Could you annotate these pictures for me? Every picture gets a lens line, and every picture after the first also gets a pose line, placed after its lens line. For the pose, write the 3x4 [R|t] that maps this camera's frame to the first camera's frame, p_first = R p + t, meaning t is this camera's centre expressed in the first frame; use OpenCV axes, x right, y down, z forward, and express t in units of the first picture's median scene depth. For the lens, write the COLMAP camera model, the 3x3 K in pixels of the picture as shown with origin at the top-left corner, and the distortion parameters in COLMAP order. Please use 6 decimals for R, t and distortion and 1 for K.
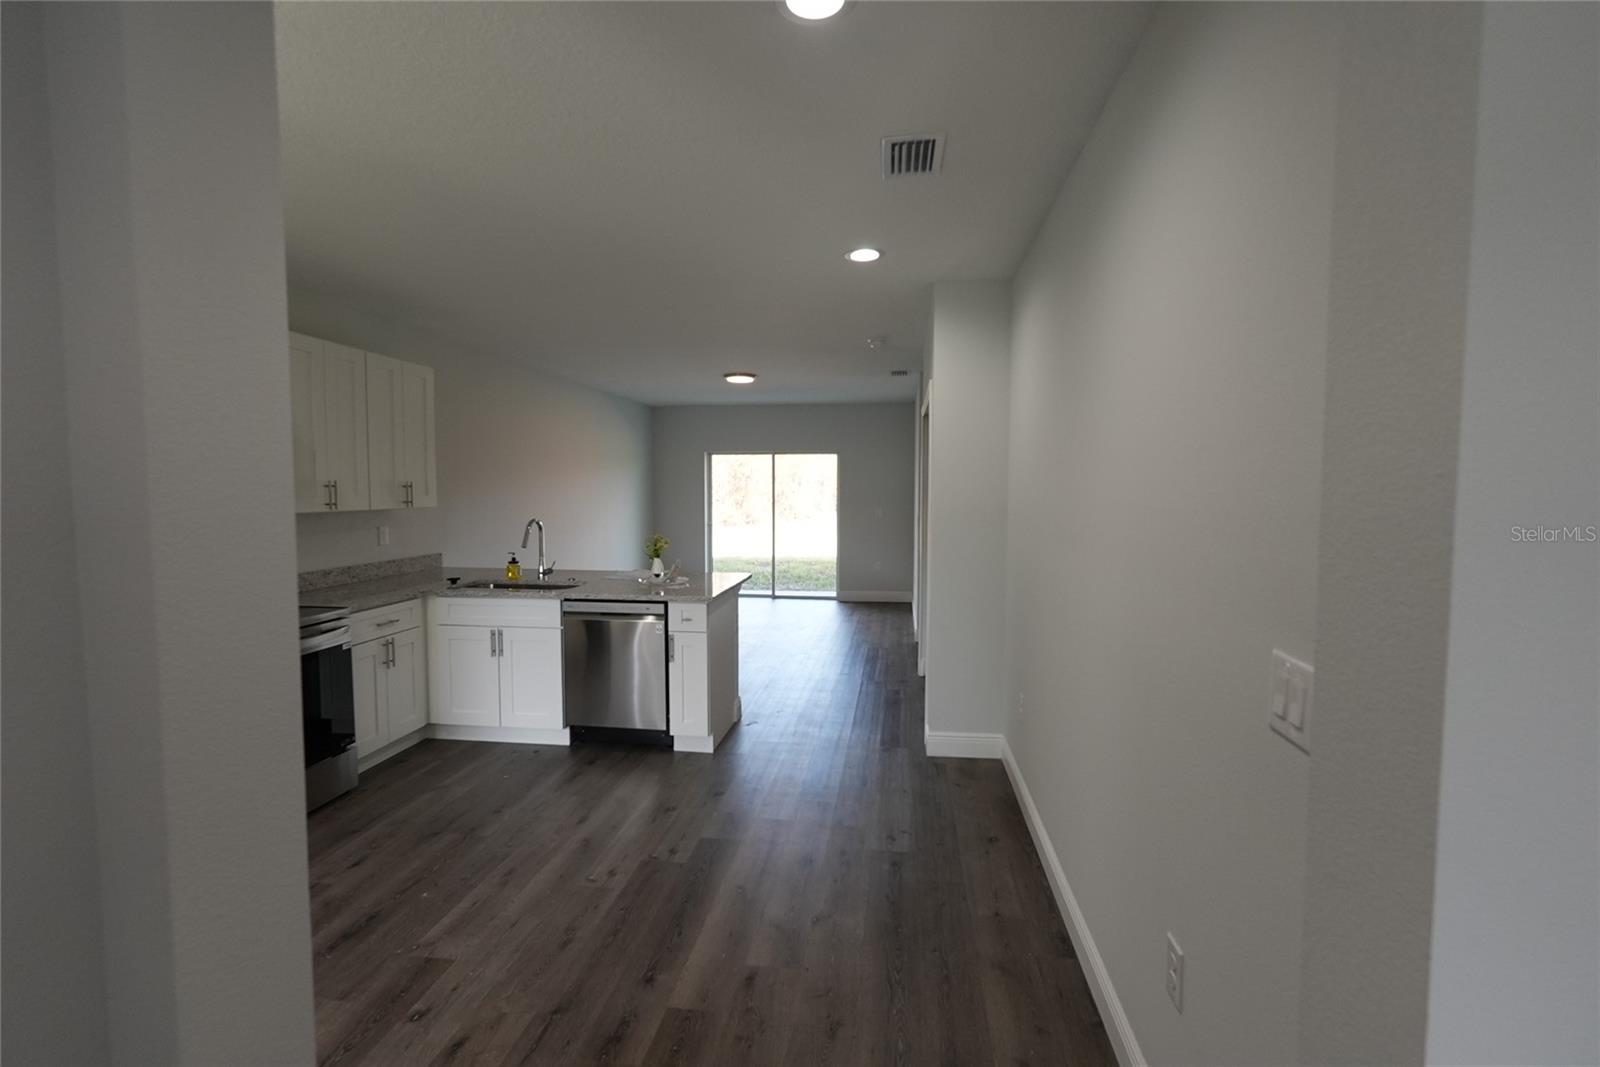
lens RADIAL K [[732.4, 0, 797.0], [0, 732.4, 529.4], [0, 0, 1]] dist [-0.002520, 0.000512]
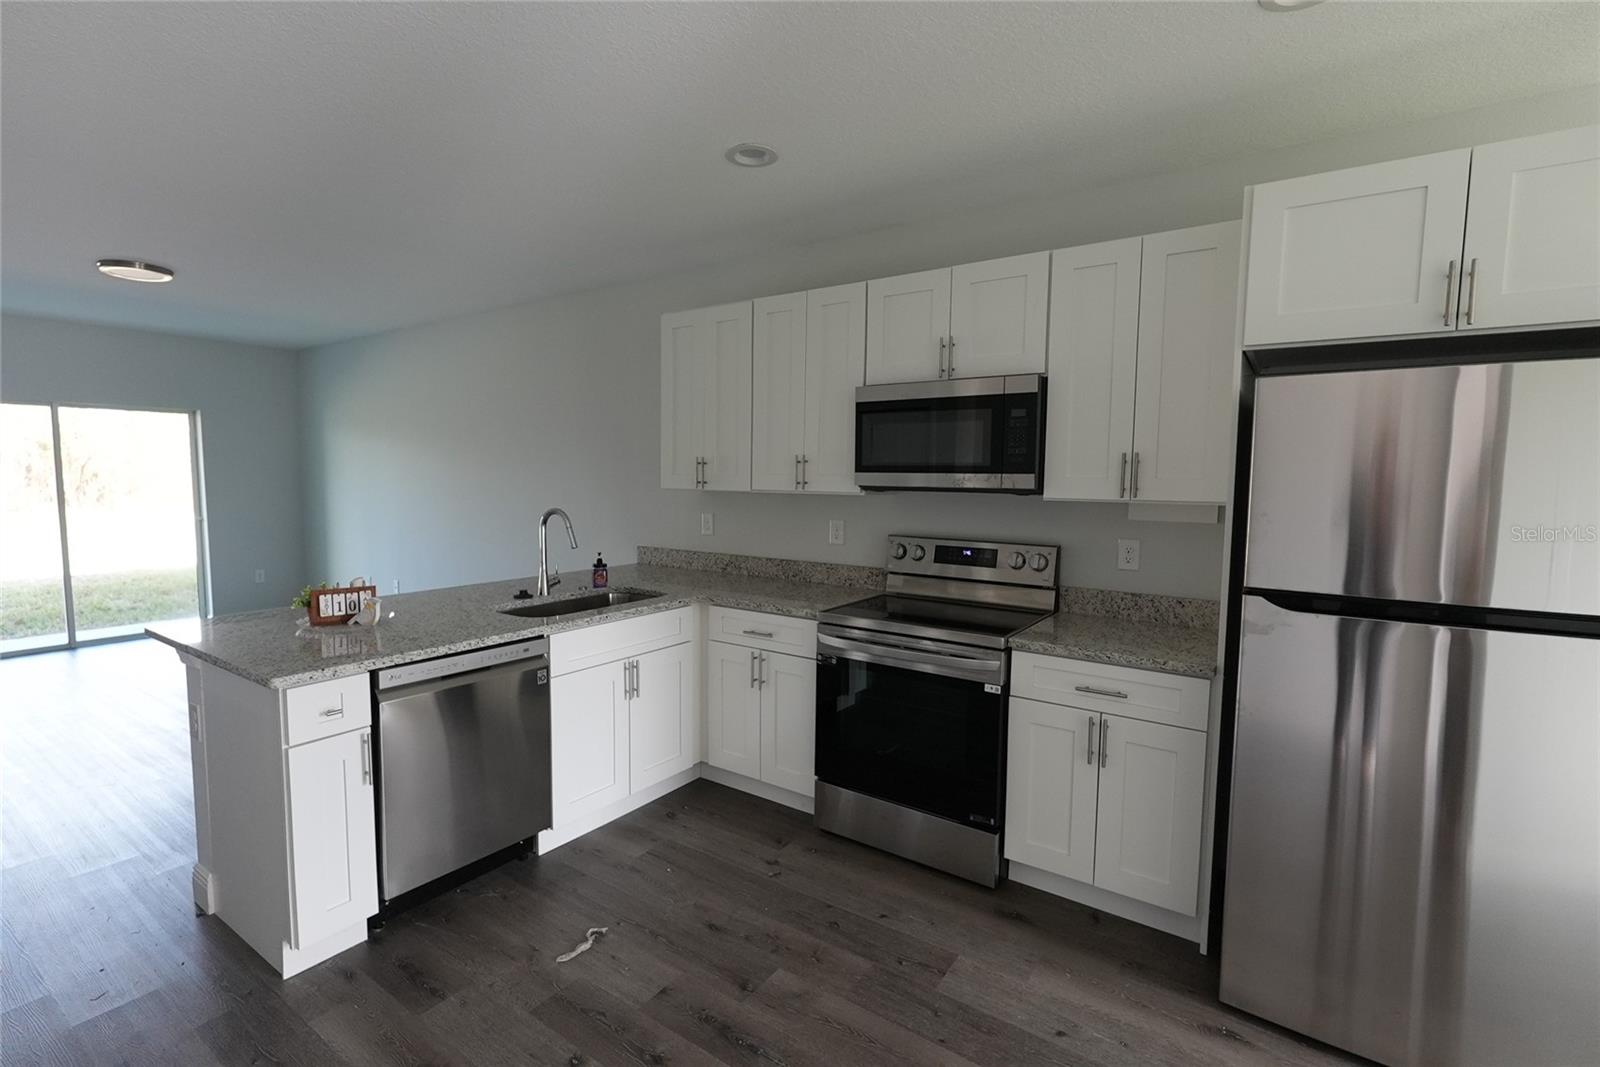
lens RADIAL K [[732.4, 0, 796.9], [0, 732.4, 537.0], [0, 0, 1]] dist [-0.002520, 0.000512]
pose [[-0.464046, 0.068231, -0.883179, 0.070329], [-0.064048, 0.991835, 0.110277, -0.043784], [0.883493, 0.107740, -0.455887, 0.965175]]
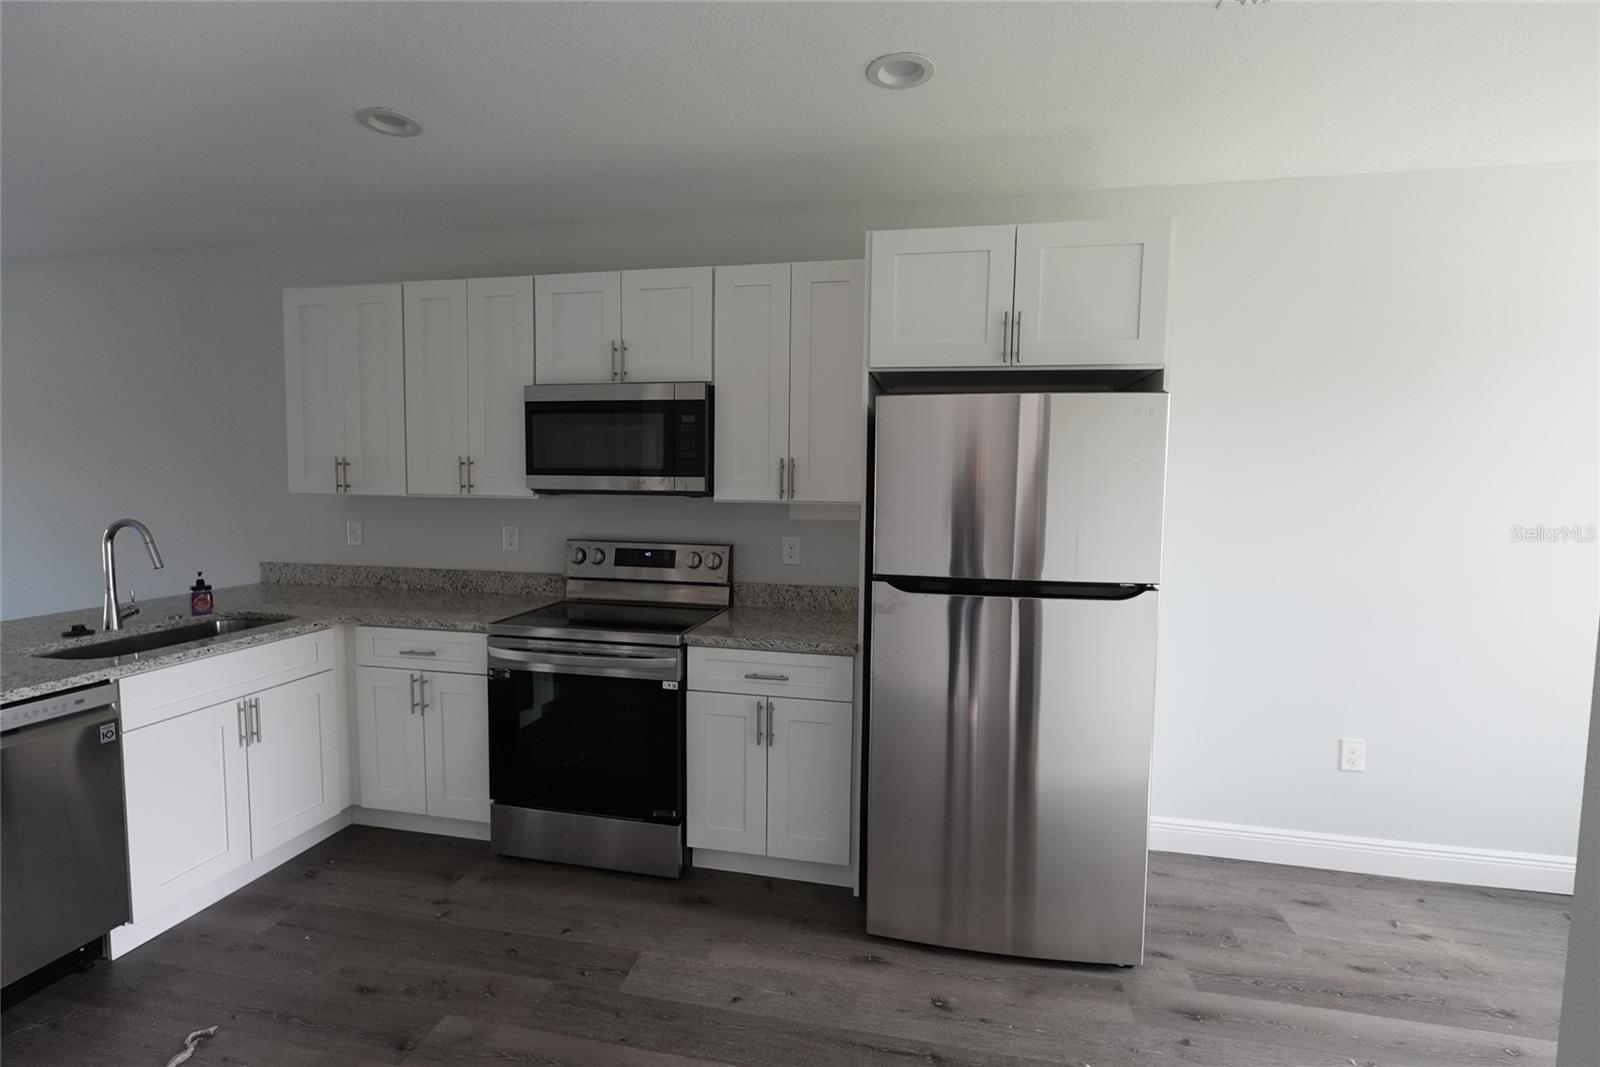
lens RADIAL K [[732.4, 0, 799.6], [0, 732.4, 537.5], [0, 0, 1]] dist [-0.002520, 0.000512]
pose [[-0.074062, 0.073309, -0.994555, 0.072373], [-0.071339, 0.994350, 0.078606, -0.045110], [0.994699, 0.076772, -0.068414, 0.987943]]
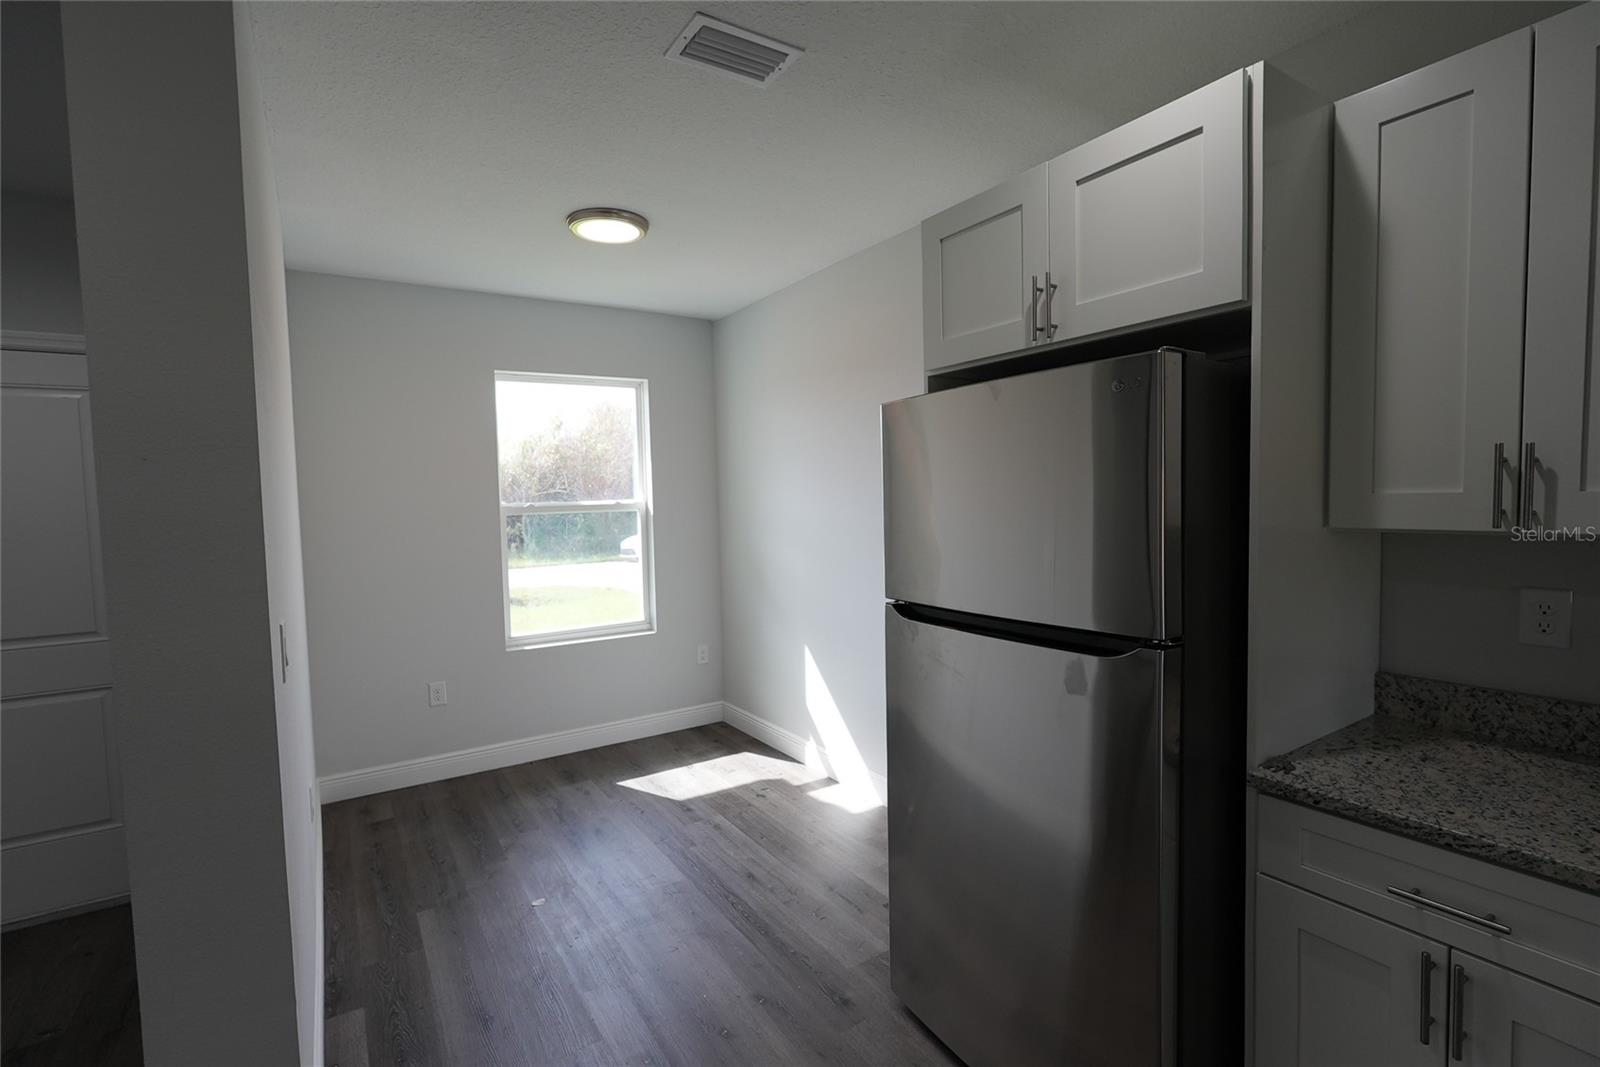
lens RADIAL K [[732.4, 0, 797.9], [0, 732.4, 535.1], [0, 0, 1]] dist [-0.002520, 0.000512]
pose [[-0.753288, 0.054834, -0.655401, -0.192401], [-0.015209, 0.994800, 0.100710, -0.031724], [0.657515, 0.085832, -0.748537, 0.636981]]
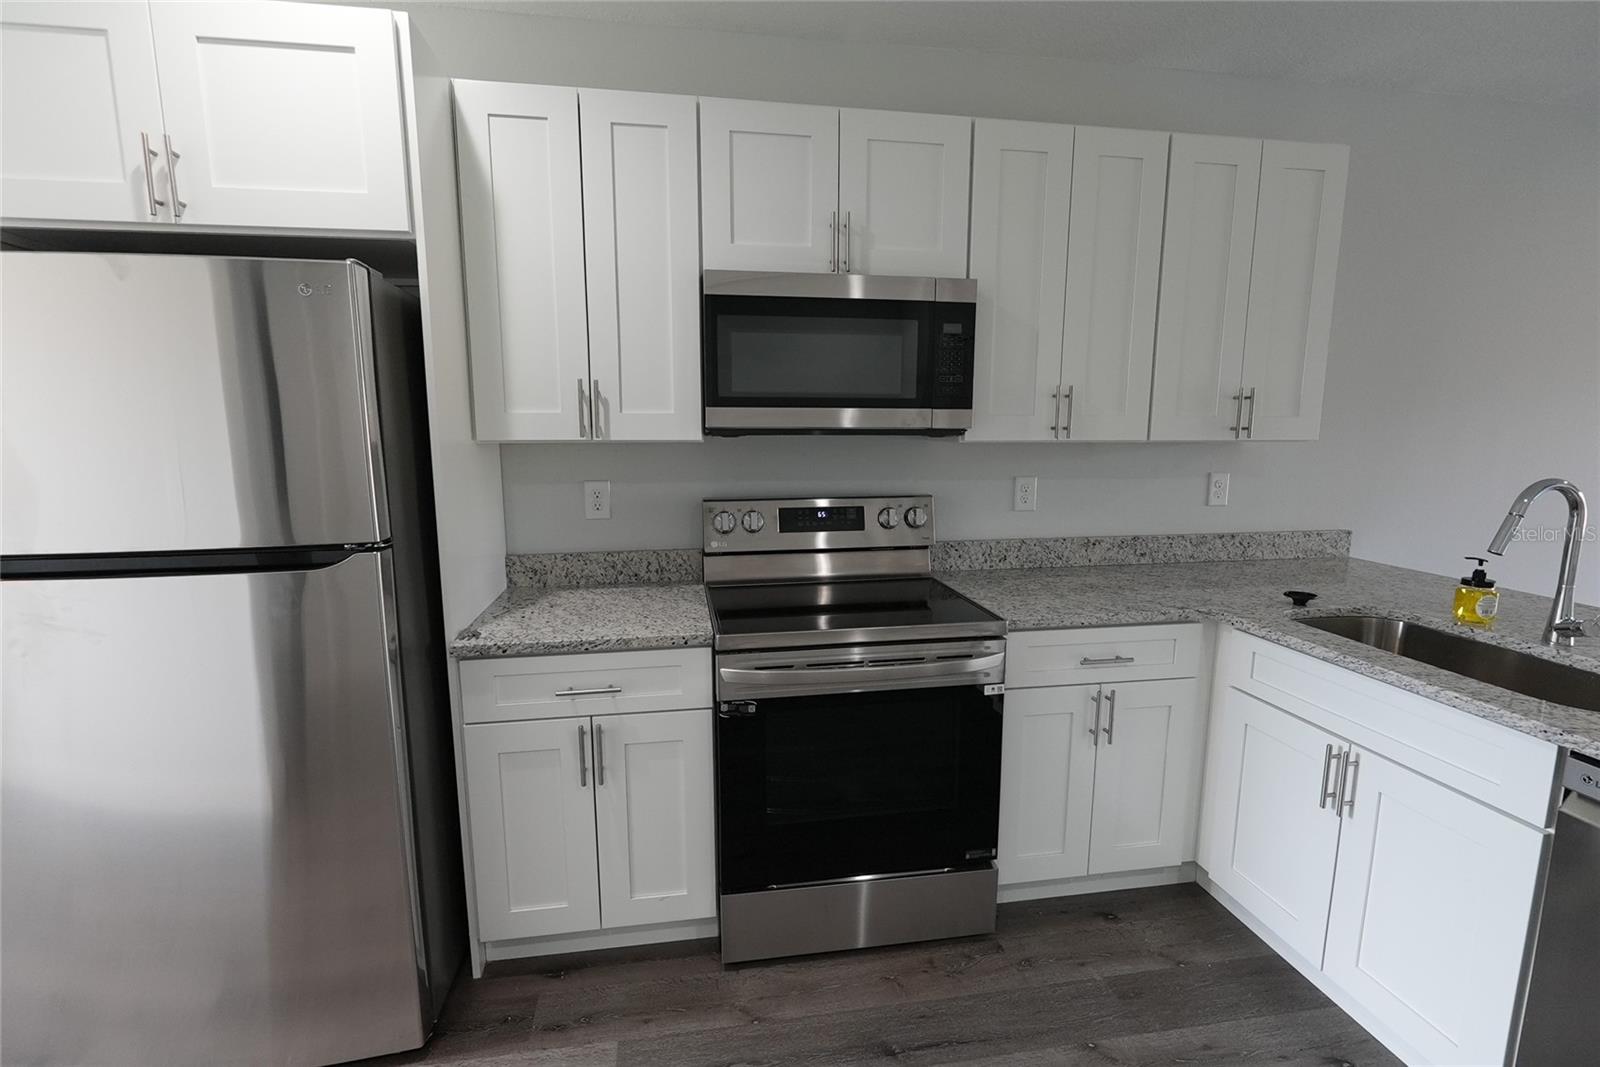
lens RADIAL K [[732.4, 0, 794.6], [0, 732.4, 534.0], [0, 0, 1]] dist [-0.002520, 0.000512]
pose [[0.296780, 0.143579, -0.944090, -0.137661], [-0.055954, 0.989548, 0.132902, -0.015942], [0.953305, 0.013383, 0.301712, 0.587096]]
